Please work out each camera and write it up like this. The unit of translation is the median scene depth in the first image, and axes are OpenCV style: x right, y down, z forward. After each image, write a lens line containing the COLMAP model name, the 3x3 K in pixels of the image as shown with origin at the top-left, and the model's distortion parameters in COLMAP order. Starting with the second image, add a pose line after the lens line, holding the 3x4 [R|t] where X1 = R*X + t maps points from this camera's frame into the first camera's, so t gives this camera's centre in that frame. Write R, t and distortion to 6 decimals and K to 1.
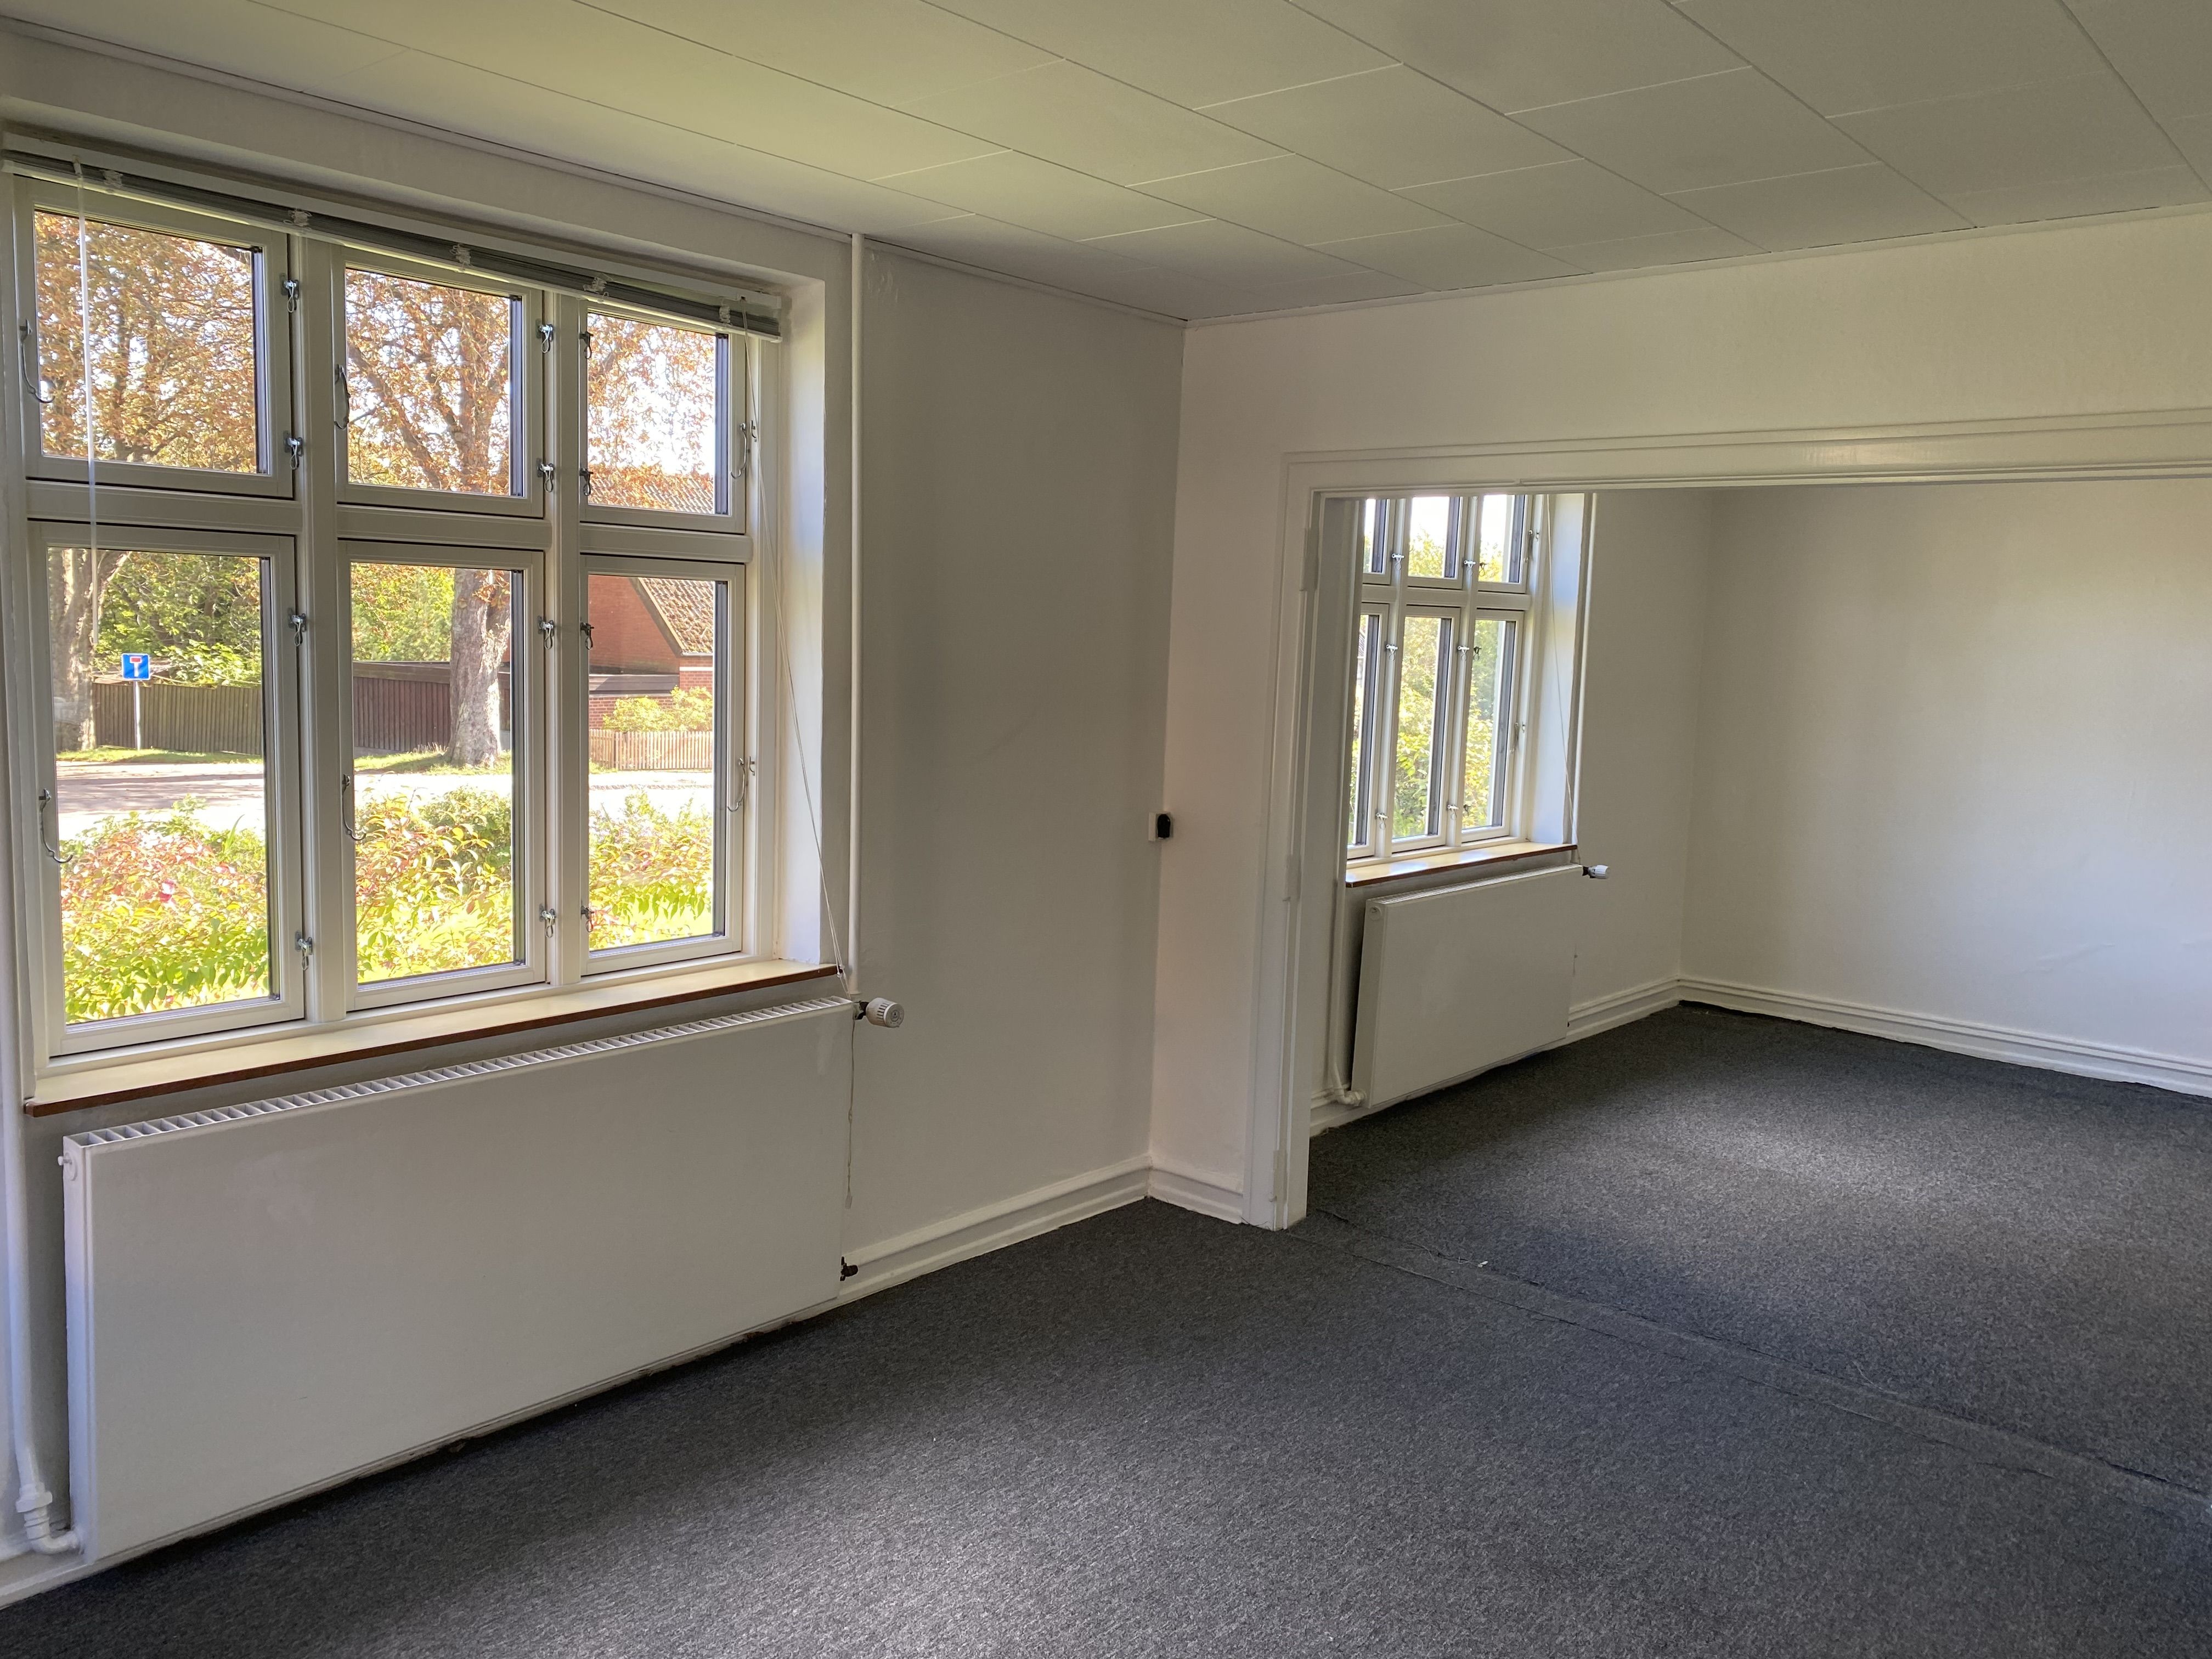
lens RADIAL K [[1694.3, 0, 1106.0], [0, 1694.3, 829.5], [0, 0, 1]] dist [0.011874, 0.003698]
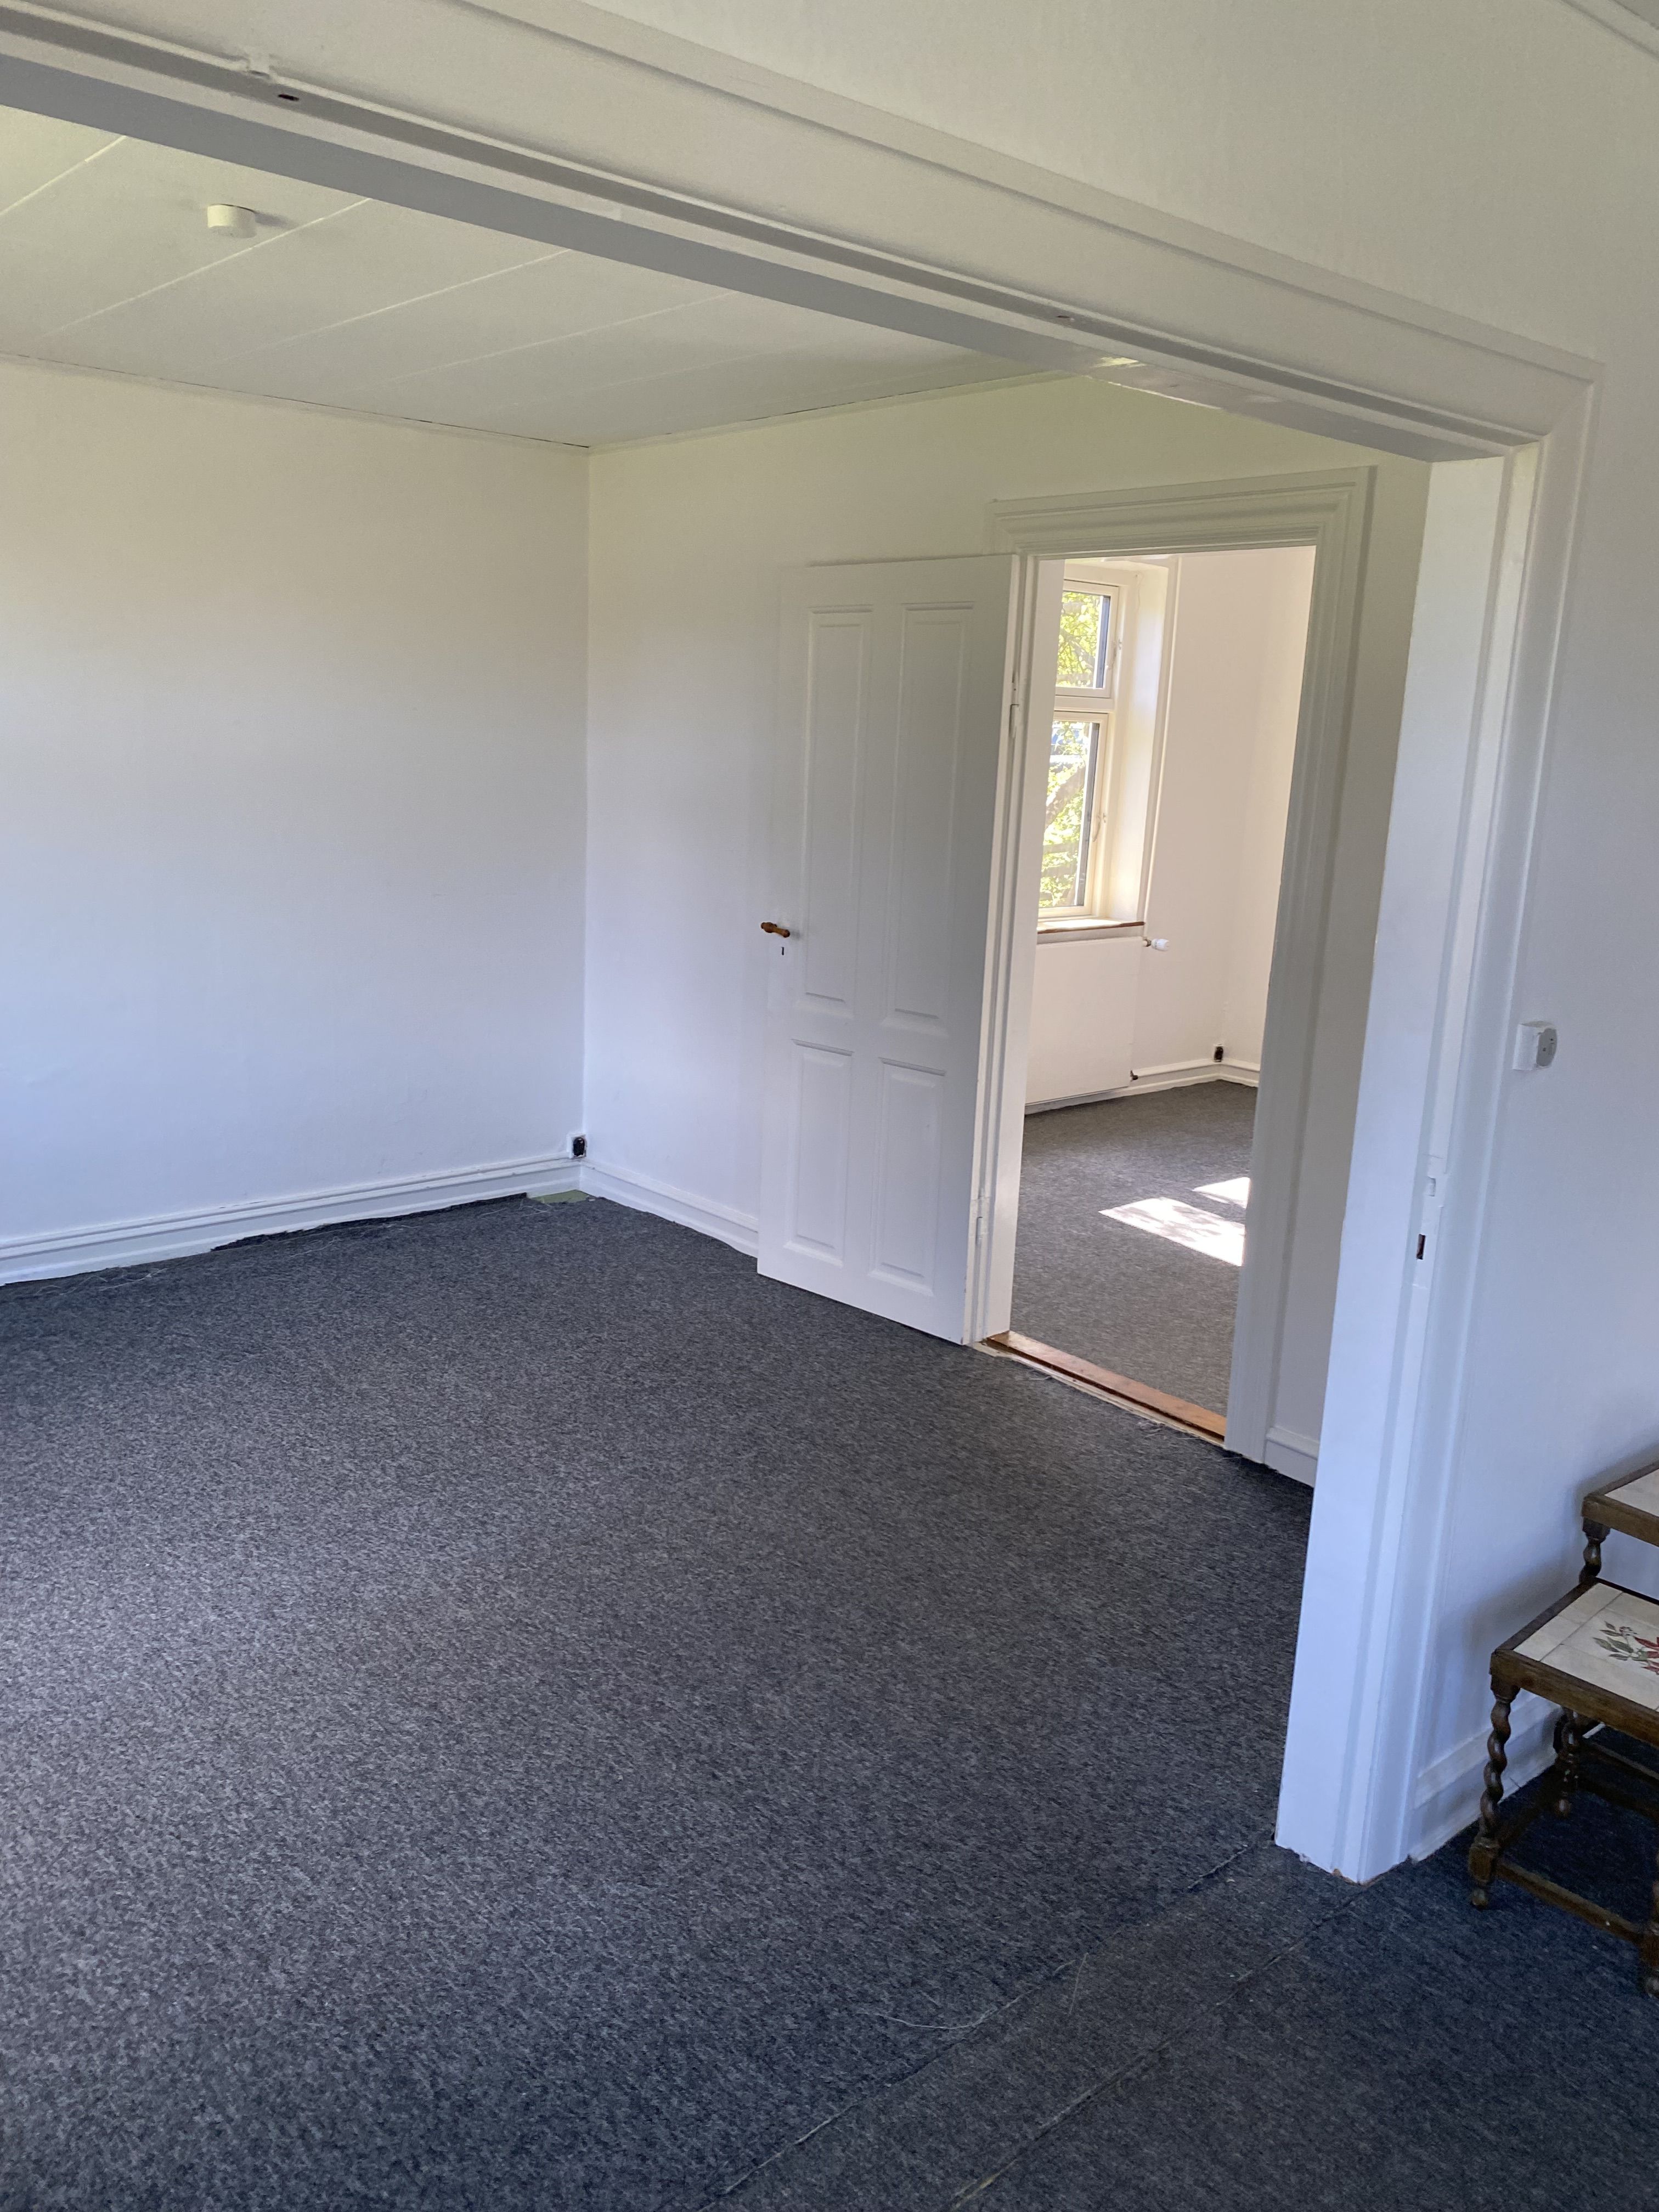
lens RADIAL K [[1694.3, 0, 829.5], [0, 1694.3, 1106.0], [0, 0, 1]] dist [0.011874, 0.003698]
pose [[0.144081, -0.243312, 0.959187, -0.020833], [0.085426, 0.968741, 0.232904, -0.091652], [-0.985872, 0.048382, 0.160363, 0.792685]]
